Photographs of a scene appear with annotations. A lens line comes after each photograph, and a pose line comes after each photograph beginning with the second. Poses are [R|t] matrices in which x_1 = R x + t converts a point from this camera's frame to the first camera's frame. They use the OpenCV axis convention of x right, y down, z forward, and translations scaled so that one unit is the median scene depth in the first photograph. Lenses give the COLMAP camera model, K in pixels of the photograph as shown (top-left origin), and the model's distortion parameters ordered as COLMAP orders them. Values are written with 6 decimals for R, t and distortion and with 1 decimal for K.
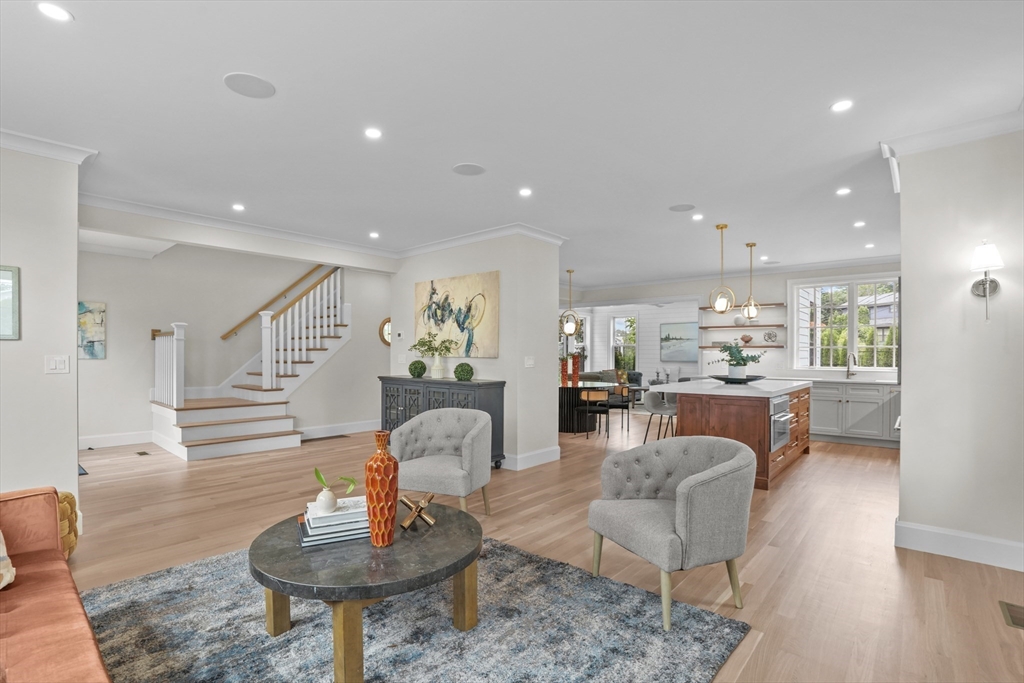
lens RADIAL K [[475.8, 0, 508.9], [0, 475.8, 353.3], [0, 0, 1]] dist [-0.071385, 0.025448]
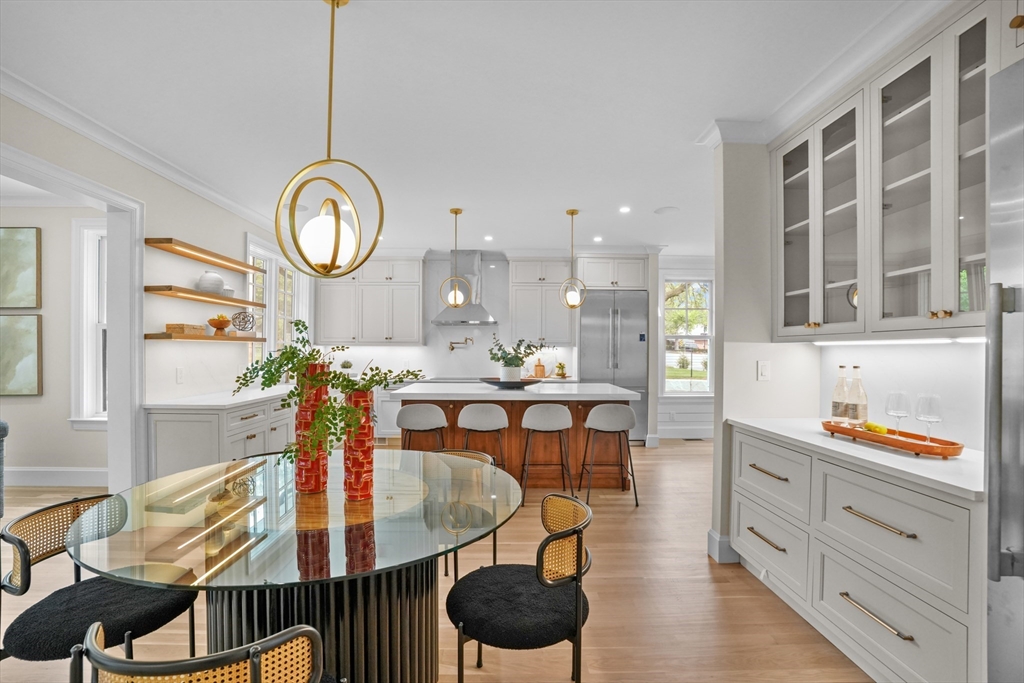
lens RADIAL K [[475.8, 0, 508.9], [0, 475.8, 353.3], [0, 0, 1]] dist [-0.071385, 0.025448]
pose [[-0.681079, -0.008660, 0.732159, -0.085954], [-0.005053, 0.999962, 0.007128, -0.002403], [-0.732193, 0.001155, -0.681096, 1.105040]]
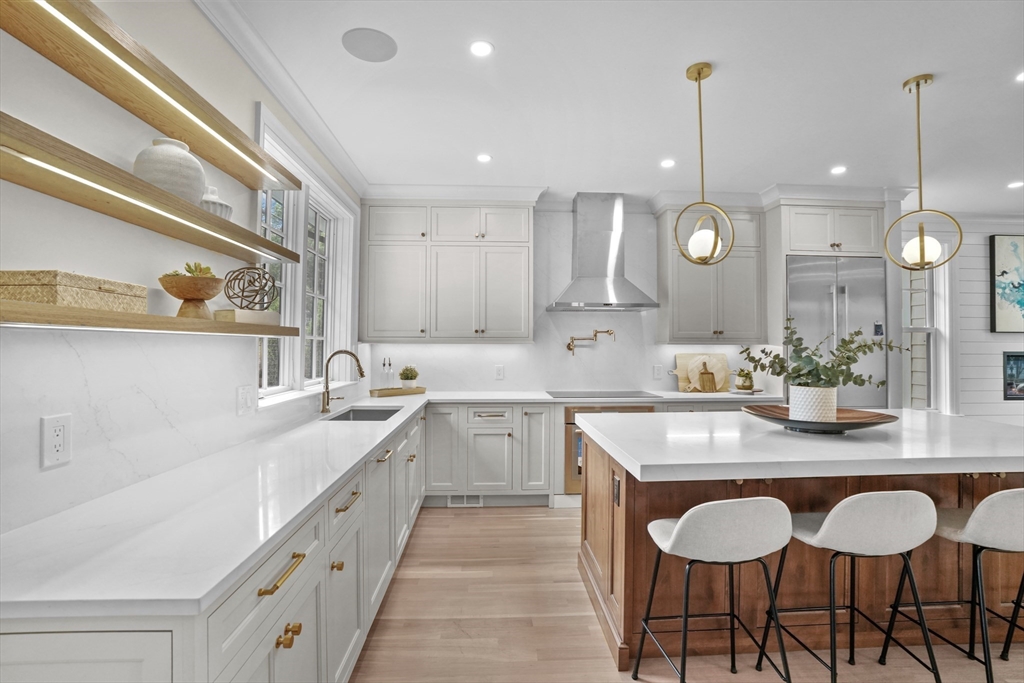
lens RADIAL K [[471.8, 0, 513.9], [0, 471.8, 339.8], [0, 0, 1]] dist [-0.068249, 0.025645]
pose [[-0.703090, 0.008074, 0.711055, 0.271252], [-0.002600, 0.999900, -0.013925, -0.005336], [-0.711096, -0.011639, -0.702999, 1.029543]]
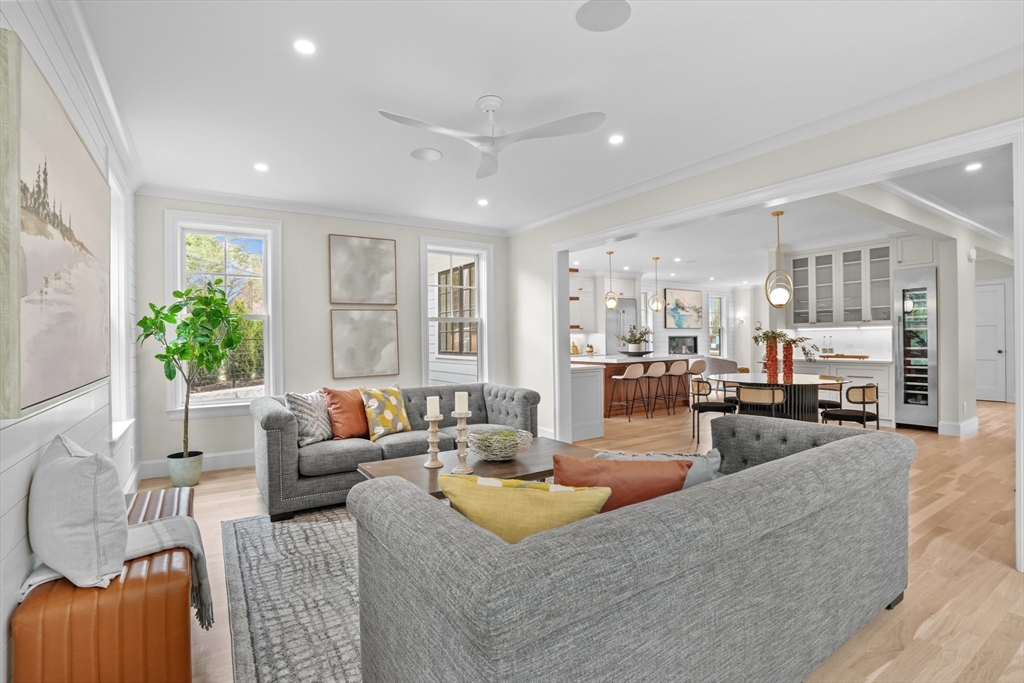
lens RADIAL K [[483.0, 0, 512.0], [0, 483.0, 341.5], [0, 0, 1]] dist [-0.060326, 0.019826]
pose [[-0.966889, 0.011390, 0.254944, 0.333869], [0.013031, 0.999904, 0.004749, 0.004190], [-0.254865, 0.007914, -0.966944, 1.784320]]
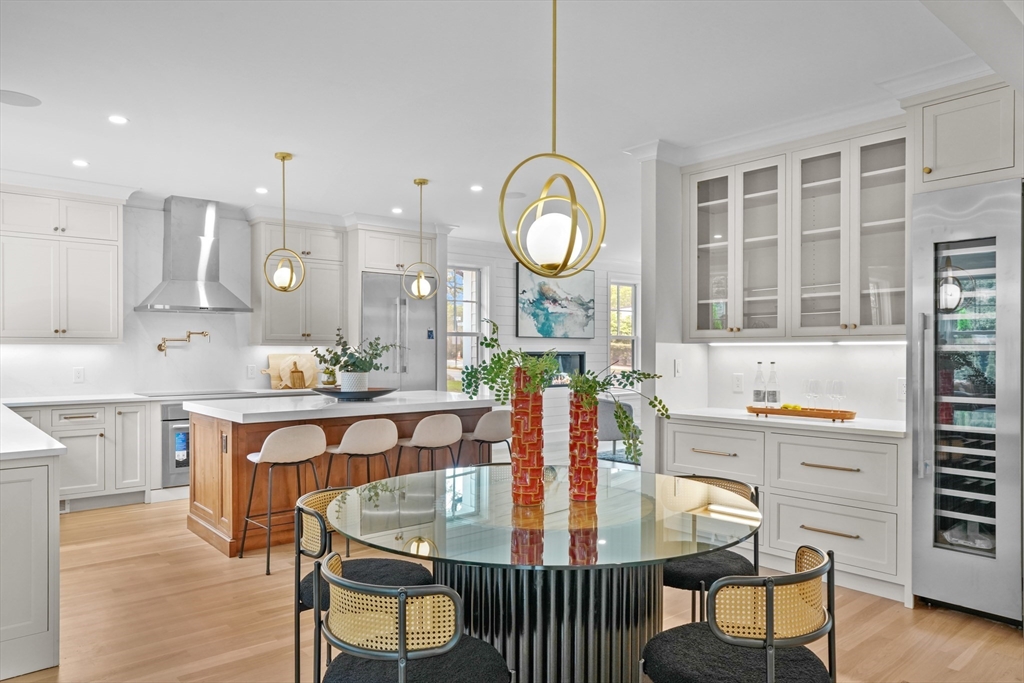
lens RADIAL K [[686.3, 0, 506.9], [0, 686.3, 353.9], [0, 0, 1]] dist [-0.034702, 0.031372]
pose [[-0.991112, -0.002434, 0.133010, 0.113033], [-0.001649, 0.999981, 0.006012, -0.003064], [-0.133022, 0.005739, -0.991097, 1.327813]]
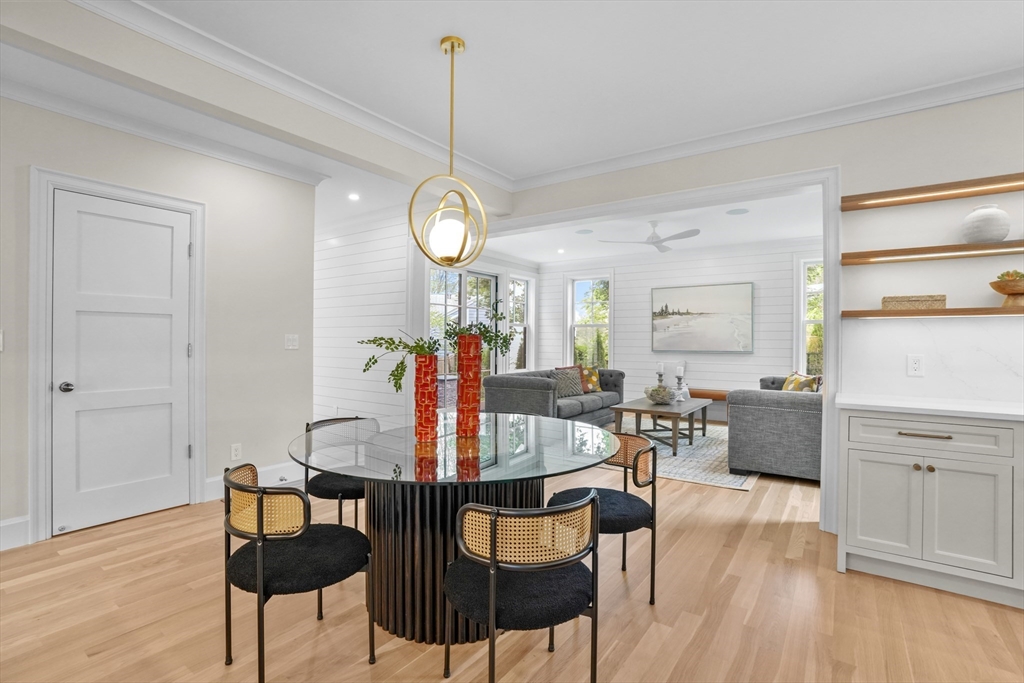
lens RADIAL K [[478.6, 0, 507.1], [0, 478.6, 337.2], [0, 0, 1]] dist [-0.074798, 0.026301]
pose [[0.994842, 0.005002, 0.101317, 0.137346], [-0.004213, 0.999959, -0.008004, 0.007930], [-0.101353, 0.007535, 0.994822, 0.729256]]
